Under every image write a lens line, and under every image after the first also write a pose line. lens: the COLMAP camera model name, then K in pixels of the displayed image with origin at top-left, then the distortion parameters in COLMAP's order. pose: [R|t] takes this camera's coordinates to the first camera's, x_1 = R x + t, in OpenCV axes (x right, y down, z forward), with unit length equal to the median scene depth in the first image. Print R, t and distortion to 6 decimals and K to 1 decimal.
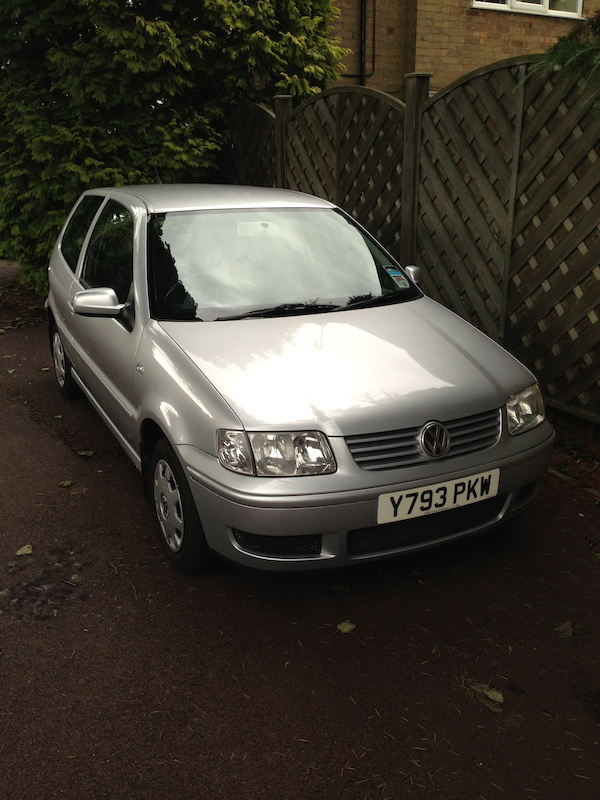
lens RADIAL K [[770.7, 0, 327.4], [0, 770.7, 399.7], [0, 0, 1]] dist [0.172975, -0.343479]
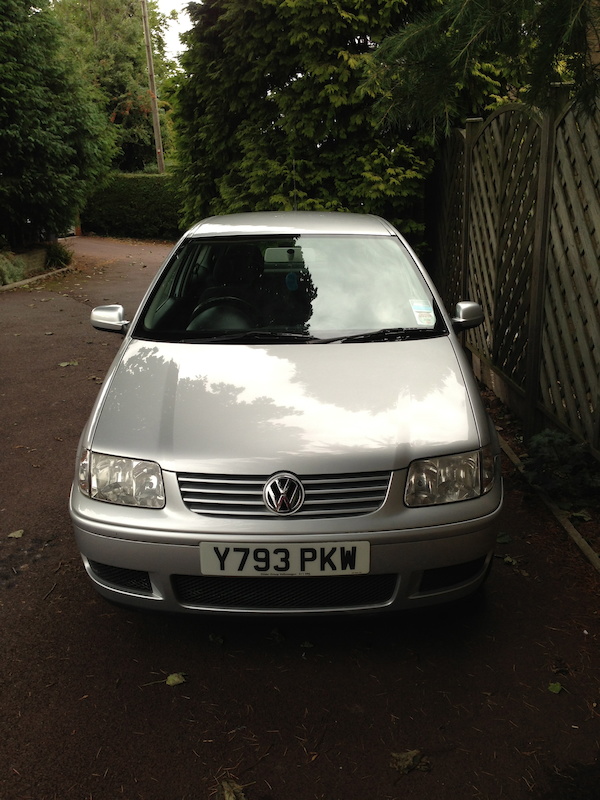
lens RADIAL K [[770.7, 0, 327.4], [0, 770.7, 399.7], [0, 0, 1]] dist [0.172975, -0.343479]
pose [[0.871523, 0.113124, -0.477128, 0.344921], [-0.131200, 0.991345, -0.004609, -0.033073], [0.472477, 0.066616, 0.878822, 0.141036]]
